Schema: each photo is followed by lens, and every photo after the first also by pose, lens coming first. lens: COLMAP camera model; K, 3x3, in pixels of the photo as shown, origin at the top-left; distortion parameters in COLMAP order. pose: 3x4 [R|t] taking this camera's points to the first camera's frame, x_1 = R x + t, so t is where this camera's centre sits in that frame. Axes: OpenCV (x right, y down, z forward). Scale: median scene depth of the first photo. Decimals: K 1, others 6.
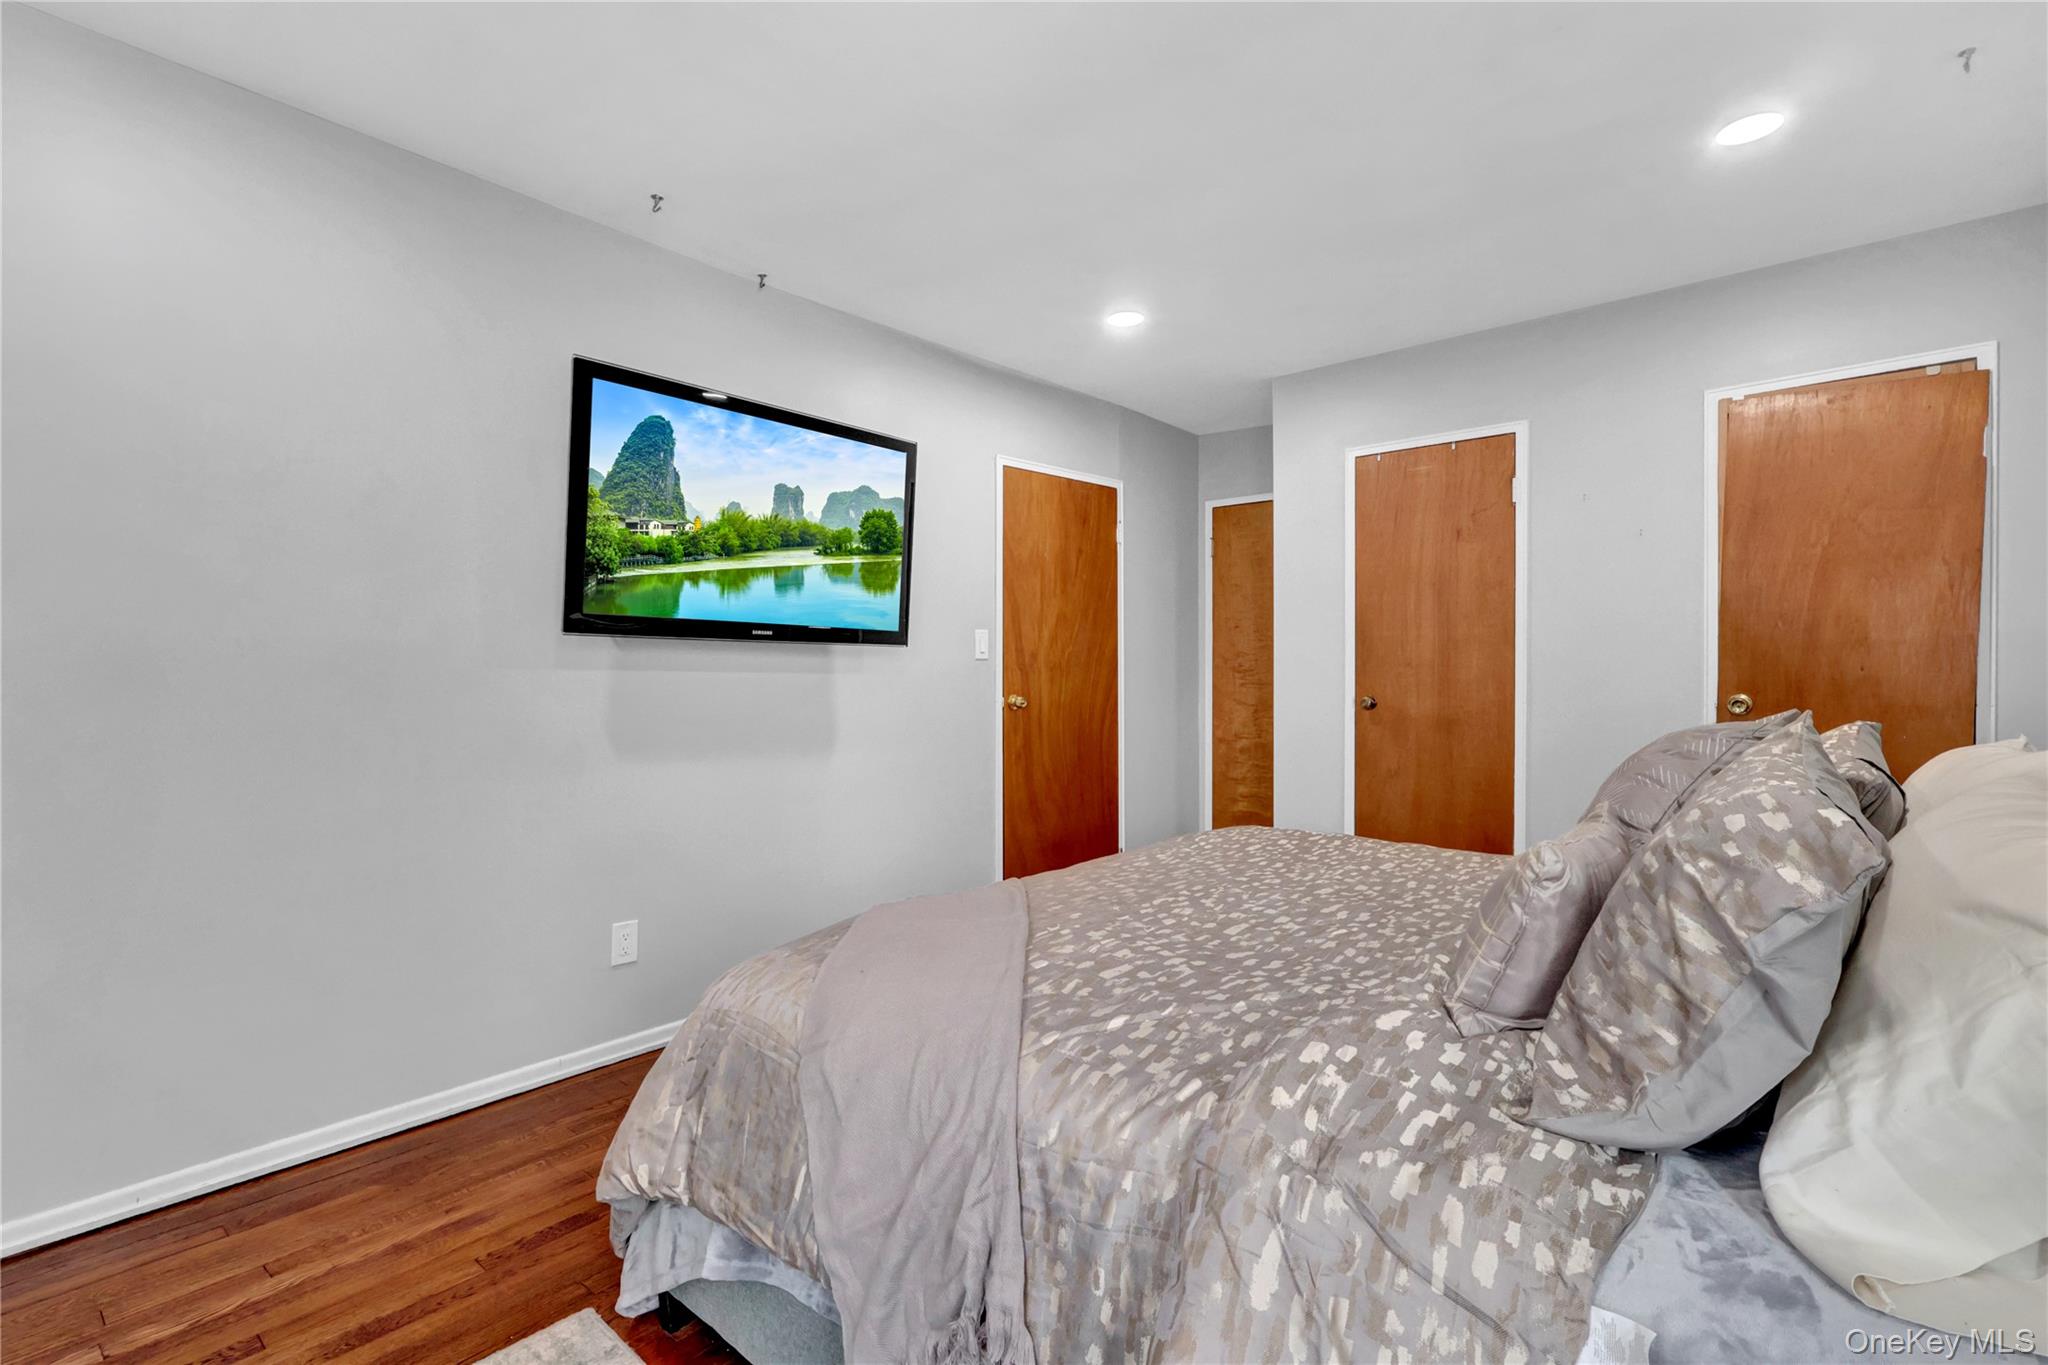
lens RADIAL K [[949.6, 0, 1035.2], [0, 949.6, 677.6], [0, 0, 1]] dist [-0.002326, 0.001218]
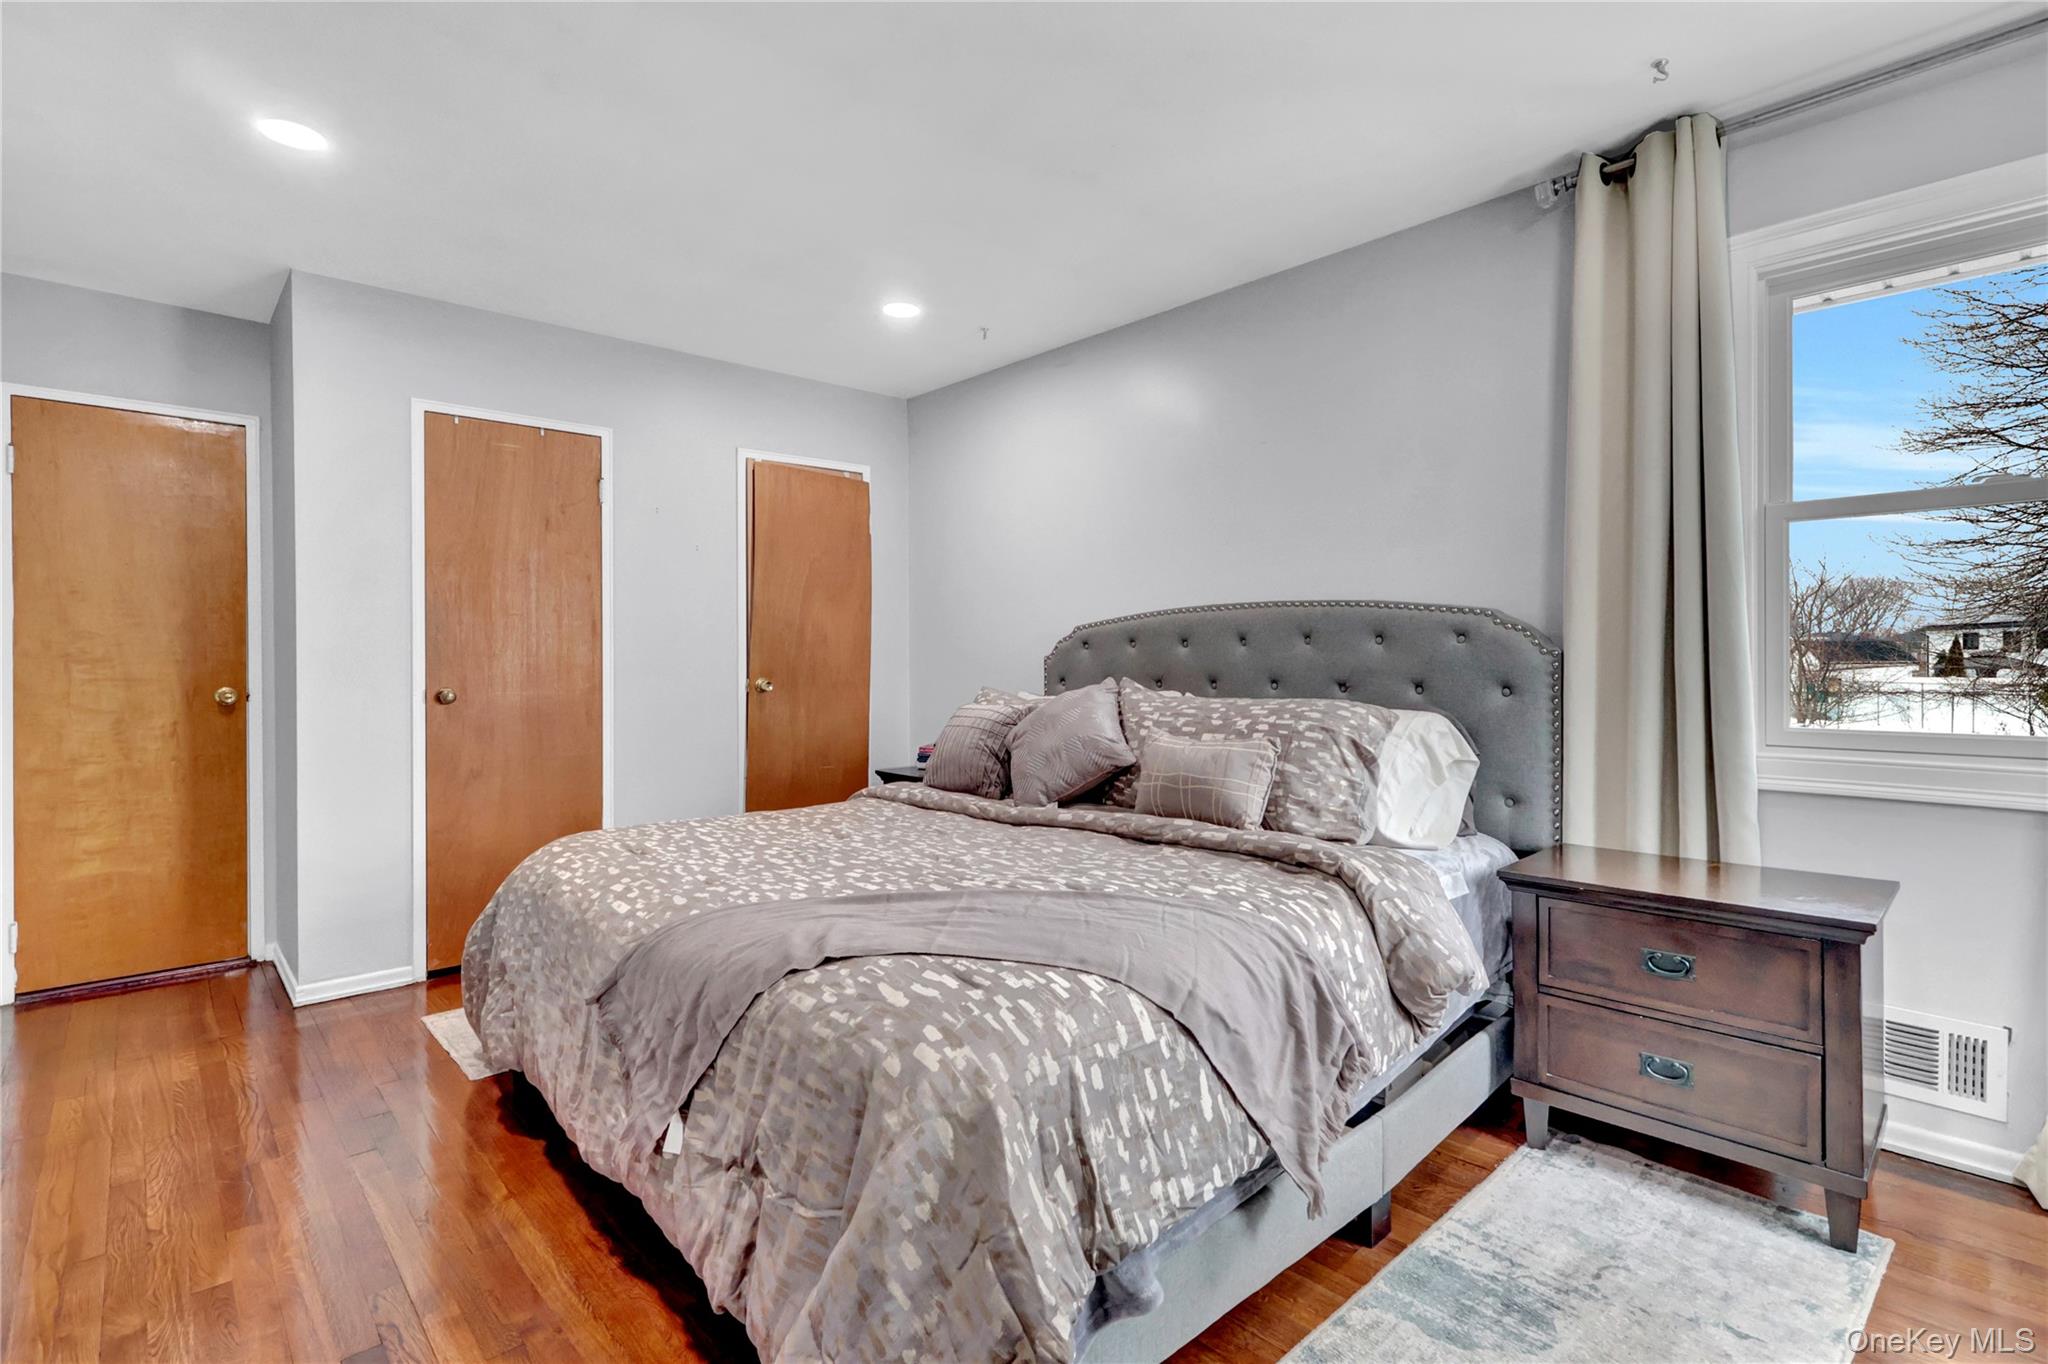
lens RADIAL K [[949.6, 0, 1027.7], [0, 949.6, 670.0], [0, 0, 1]] dist [-0.002326, 0.001218]
pose [[0.135763, -0.004518, 0.990731, -0.471725], [0.011155, 0.999933, 0.003032, 0.005815], [-0.990679, 0.010640, 0.135804, 0.370775]]
